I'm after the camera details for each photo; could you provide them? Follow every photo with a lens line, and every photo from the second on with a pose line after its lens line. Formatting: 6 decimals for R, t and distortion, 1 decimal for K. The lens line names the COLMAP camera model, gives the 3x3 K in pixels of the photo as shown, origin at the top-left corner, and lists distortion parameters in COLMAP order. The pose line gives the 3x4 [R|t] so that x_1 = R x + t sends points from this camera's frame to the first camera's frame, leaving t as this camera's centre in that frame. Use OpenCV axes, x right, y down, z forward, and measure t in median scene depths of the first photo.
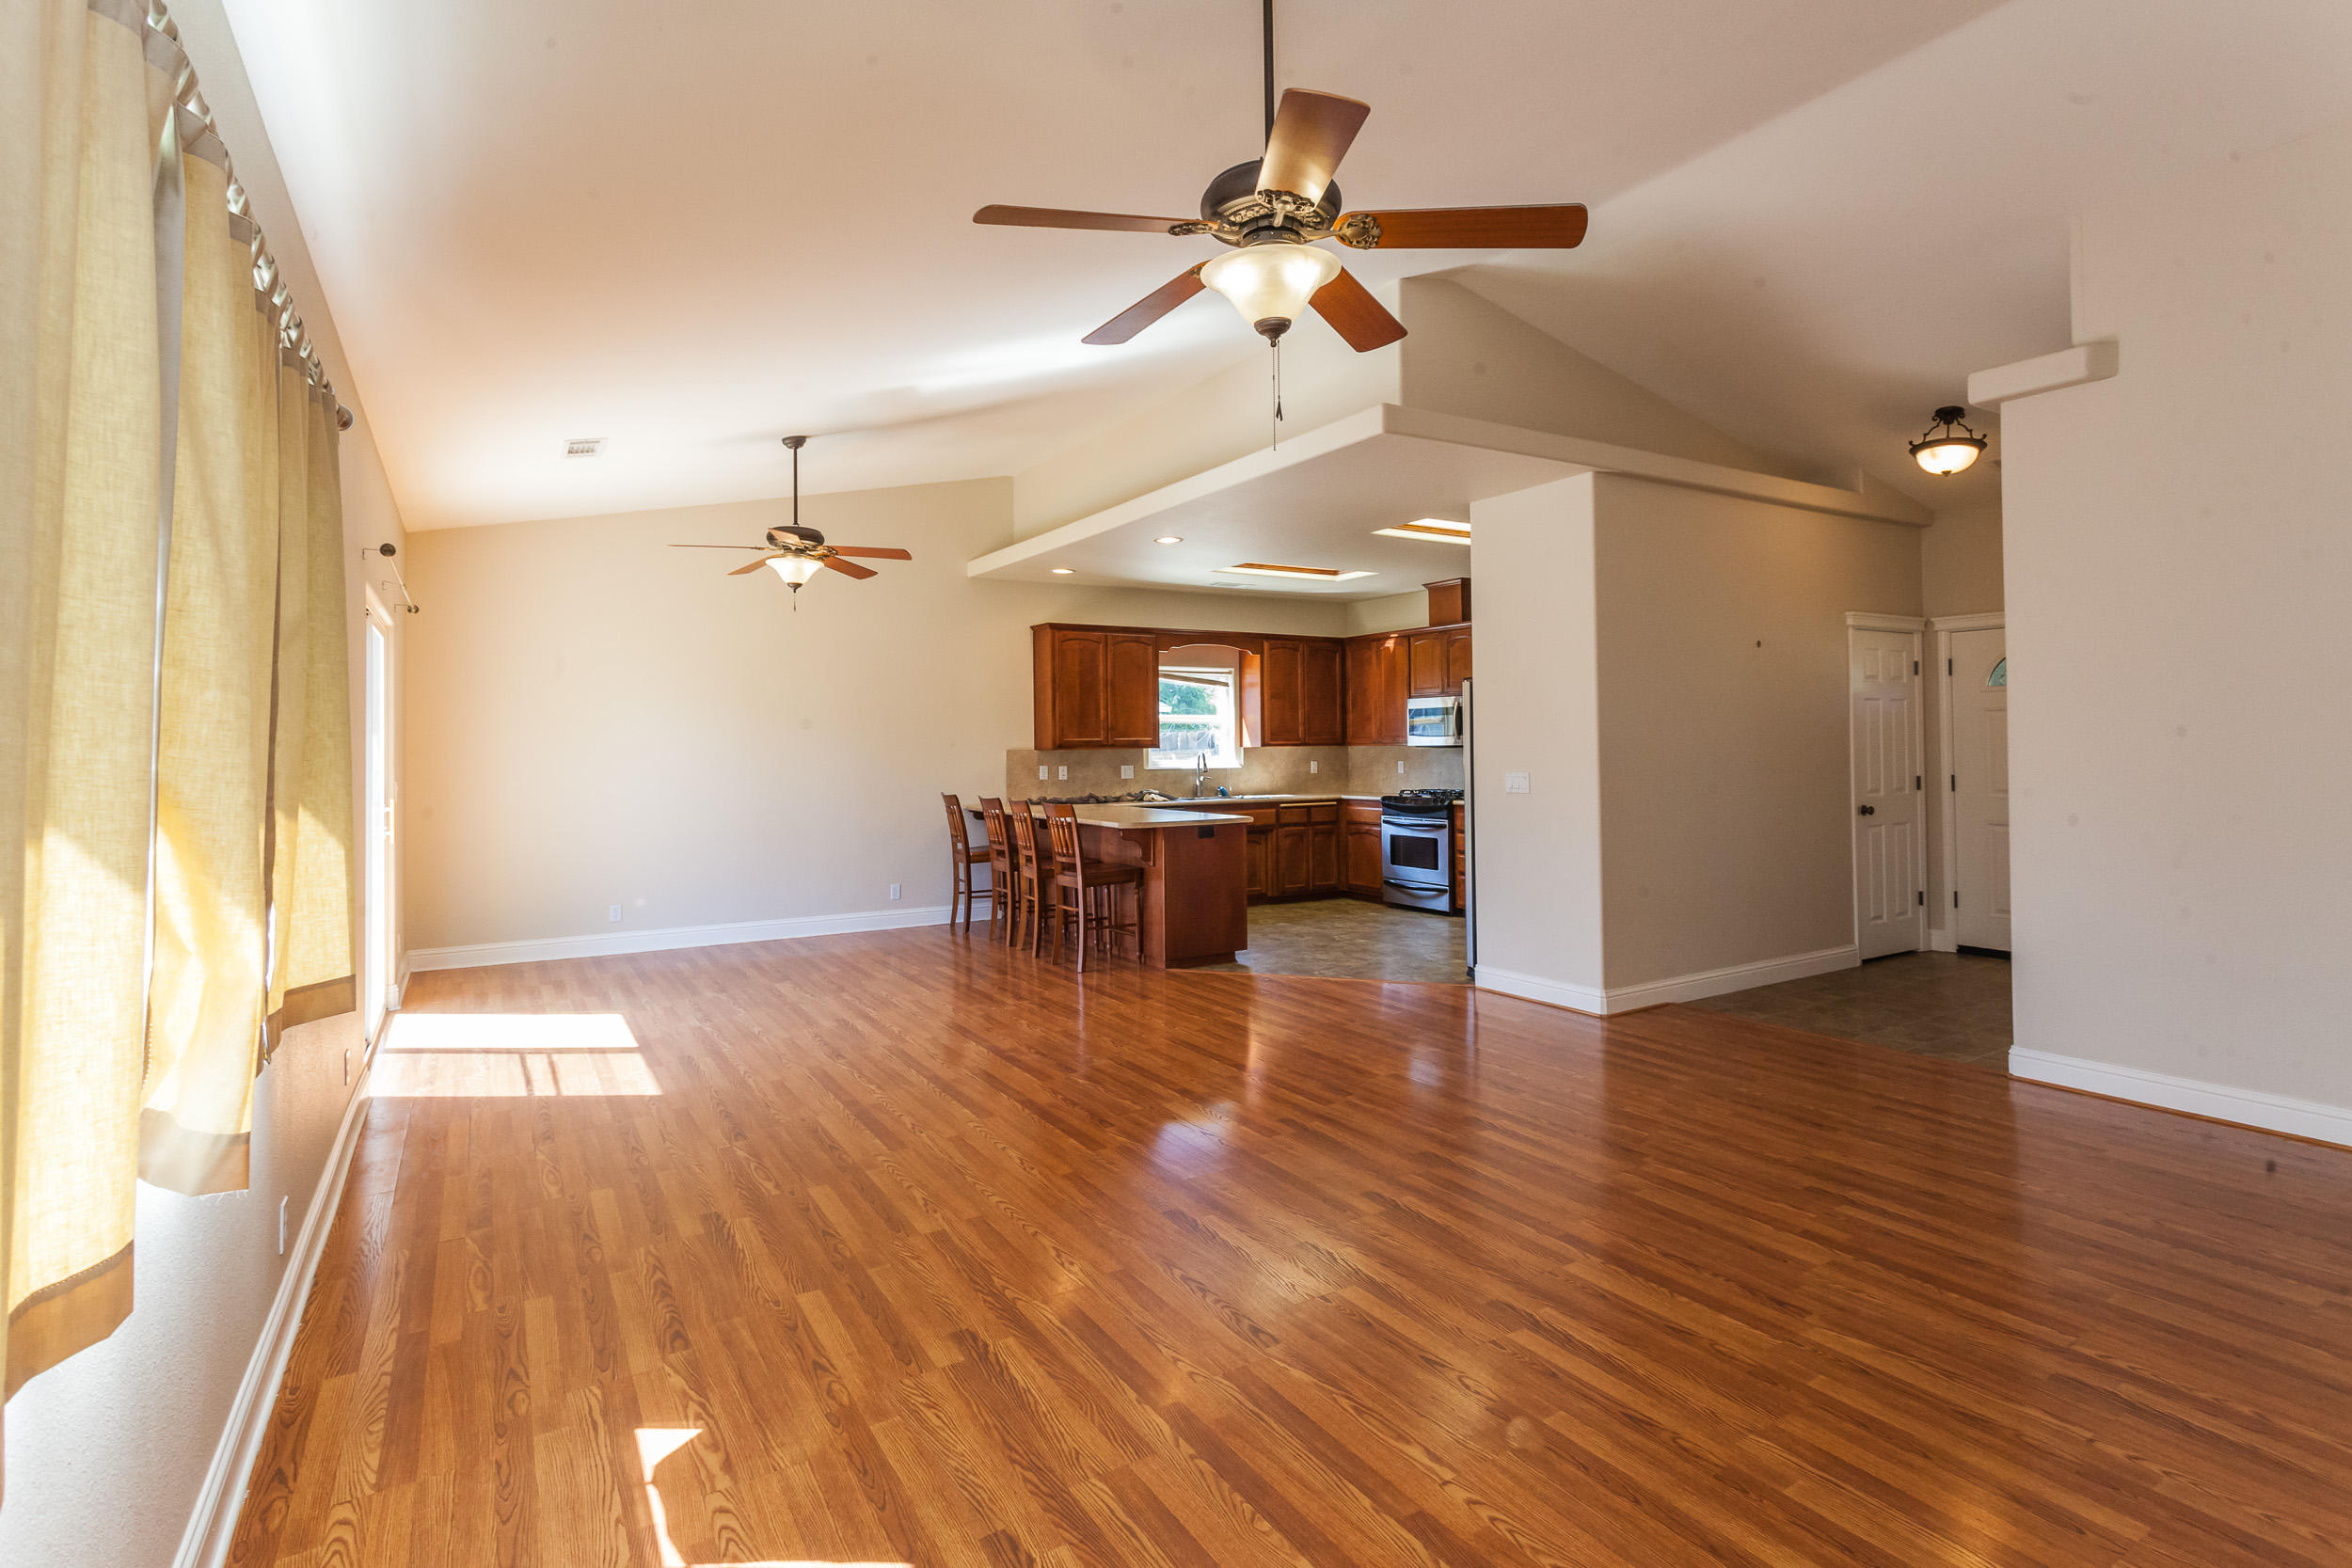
lens RADIAL K [[1106.1, 0, 1177.9], [0, 1106.1, 753.9], [0, 0, 1]] dist [-0.001099, -0.000001]
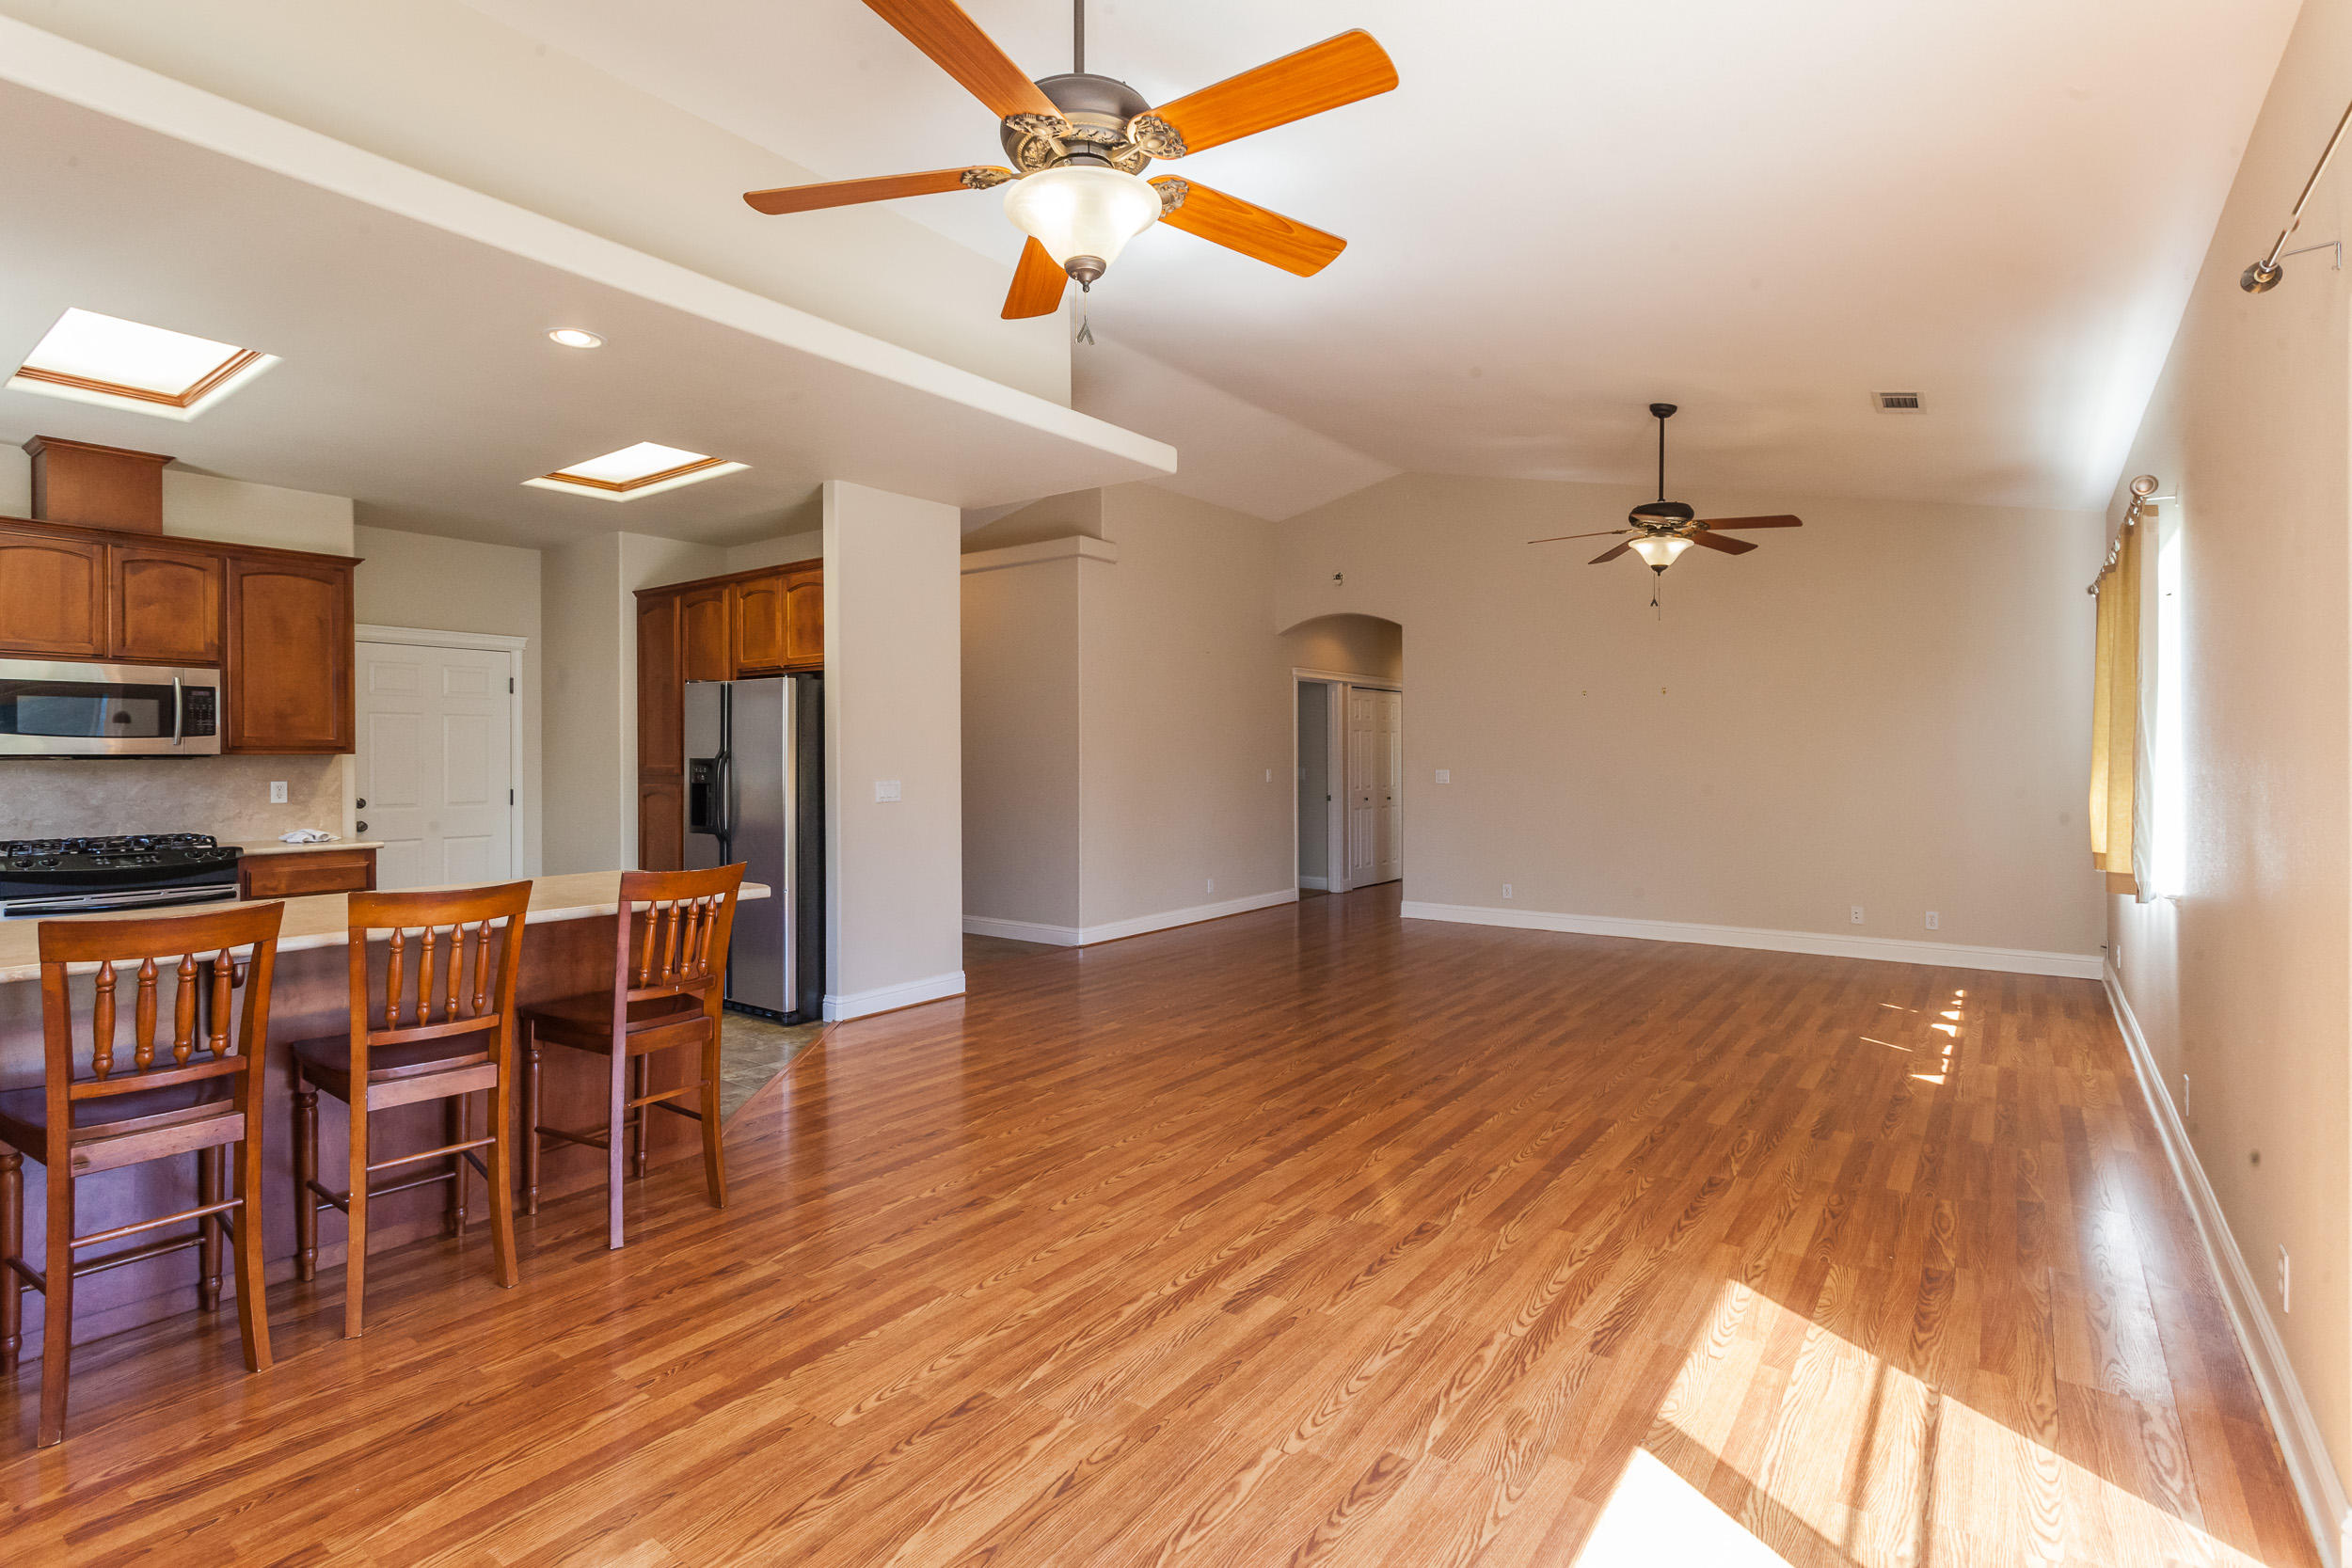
lens RADIAL K [[1074.4, 0, 1176.0], [0, 1074.4, 784.0], [0, 0, 1]] dist [0.000068, -0.000179]
pose [[-0.340790, -0.016531, 0.939994, -0.413909], [0.011192, 0.999703, 0.021639, 0.001301], [-0.940073, 0.017895, -0.340504, 0.665206]]
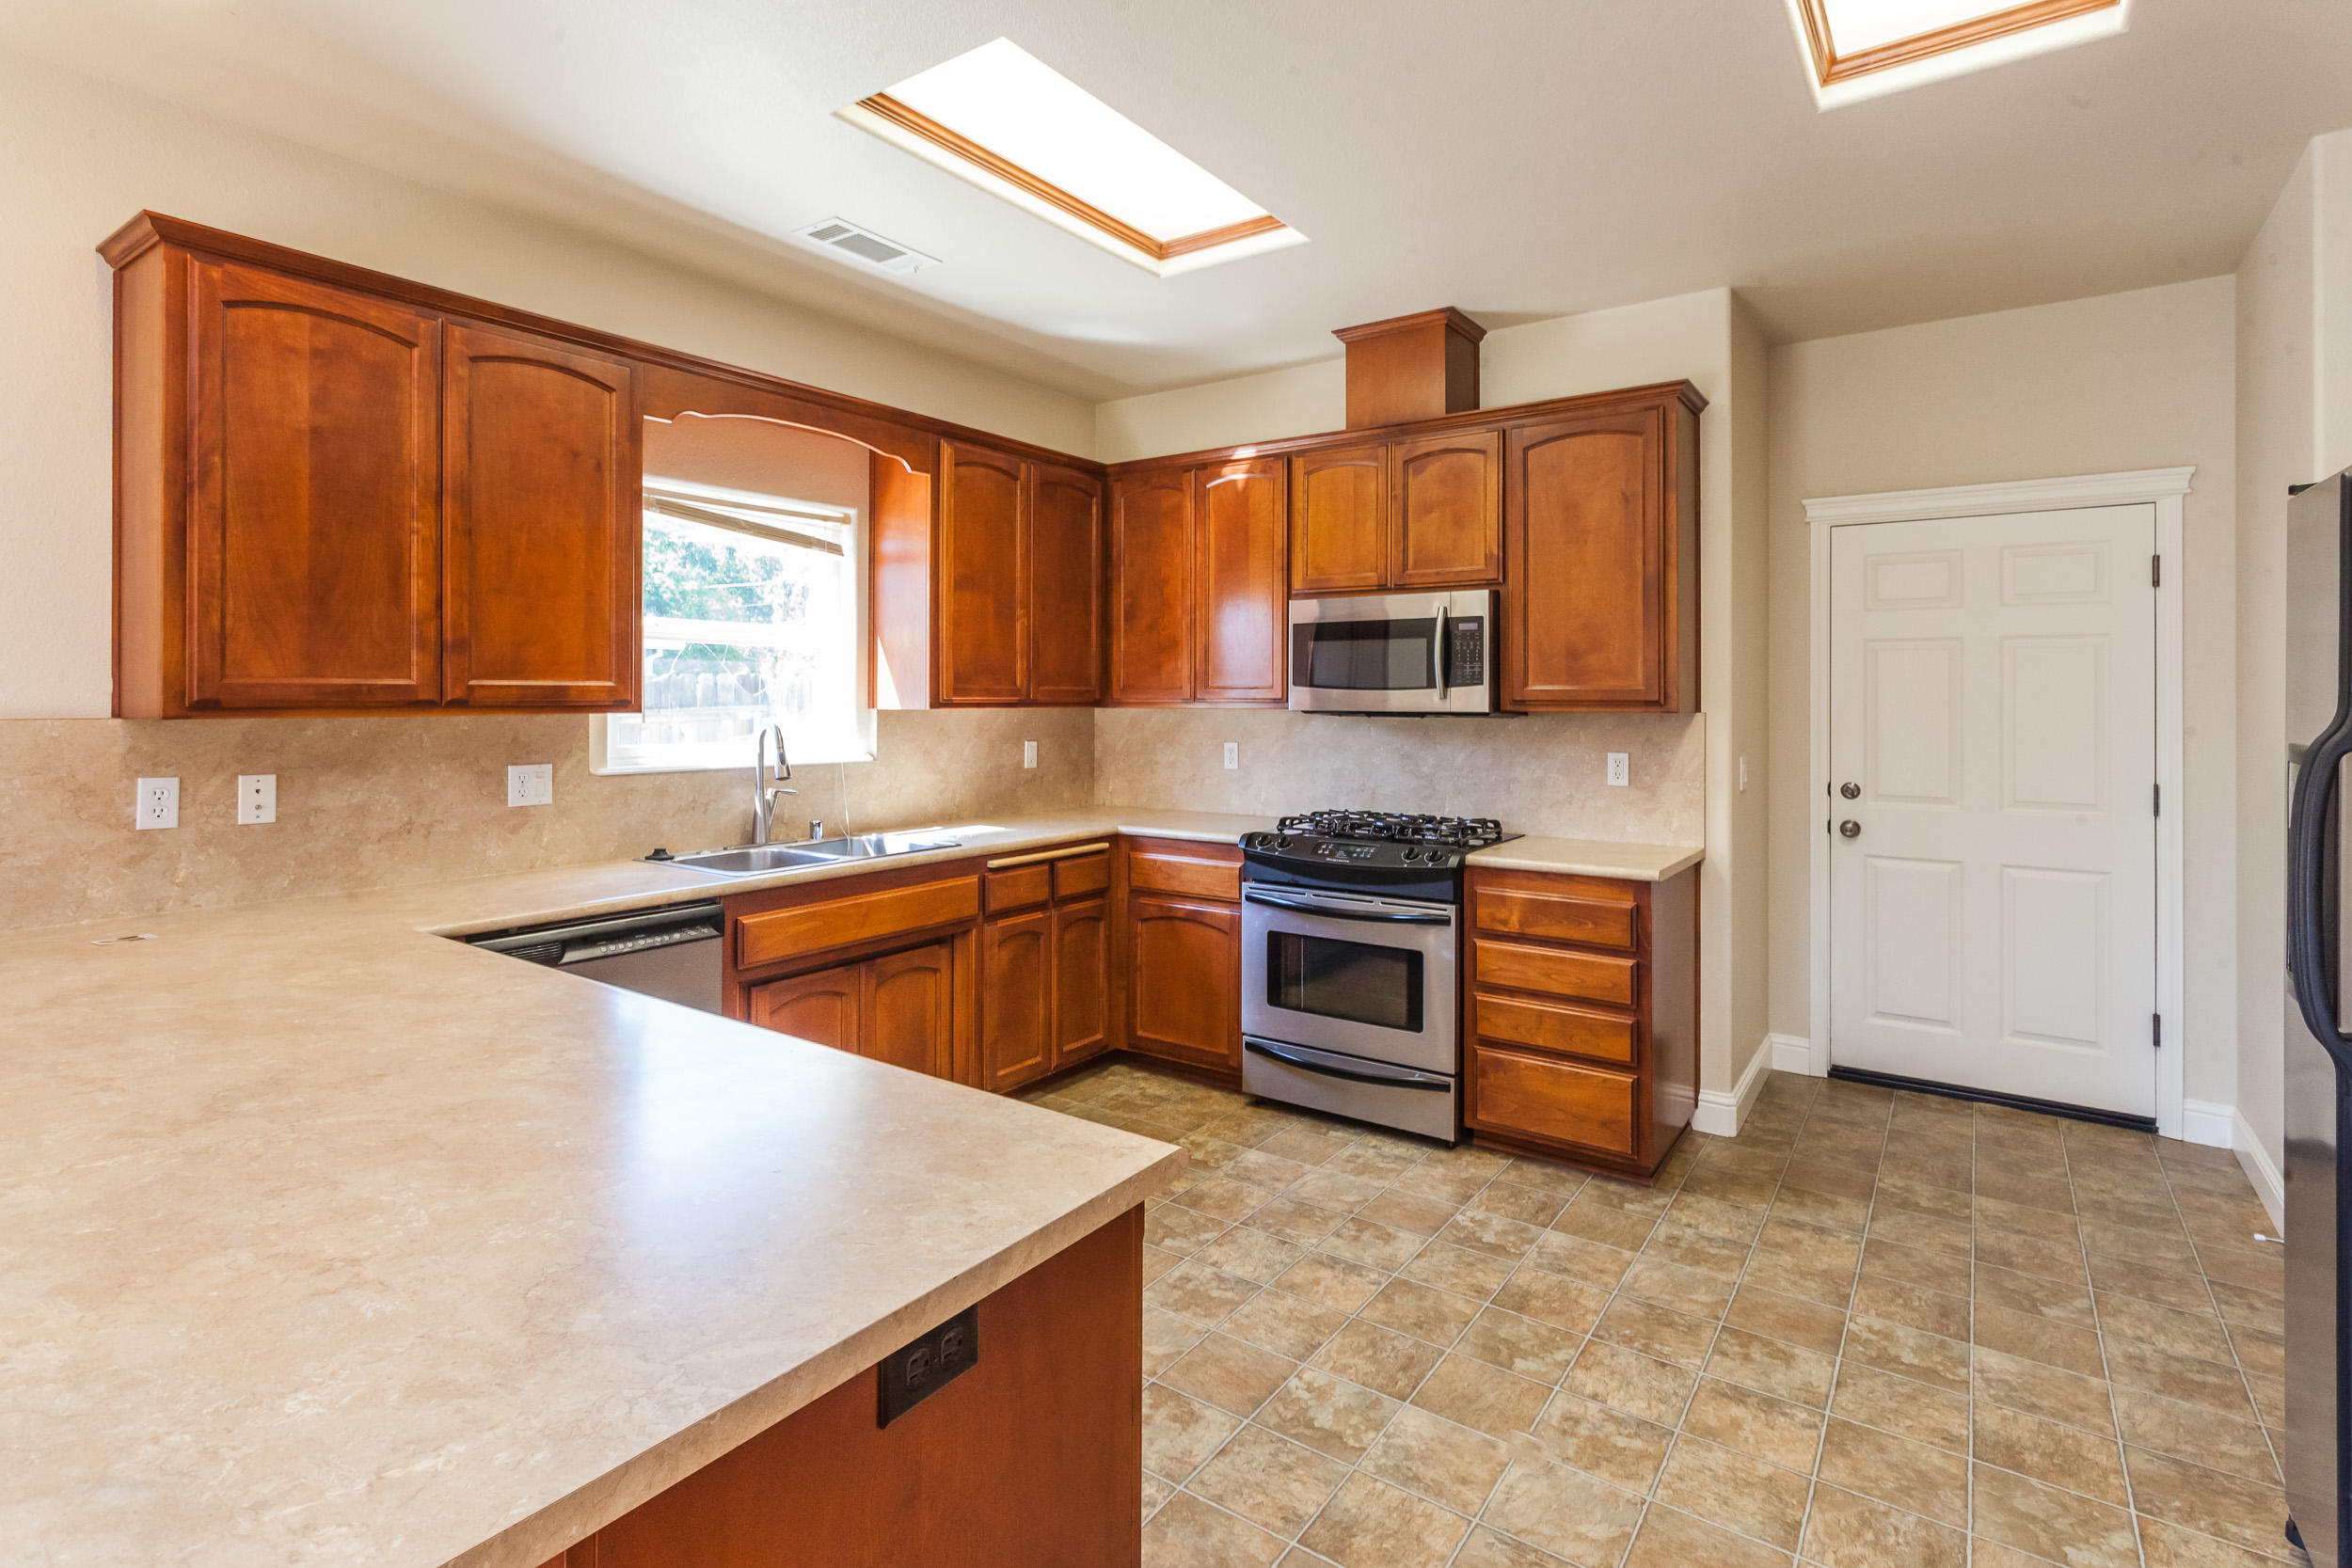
lens RADIAL K [[1133.5, 0, 1171.4], [0, 1133.5, 699.6], [0, 0, 1]] dist [0.000044, 0.000238]
pose [[0.921726, 0.010875, 0.387690, -0.001680], [-0.008408, 0.999932, -0.008059, -0.007496], [-0.387752, 0.004168, 0.921754, 0.612442]]
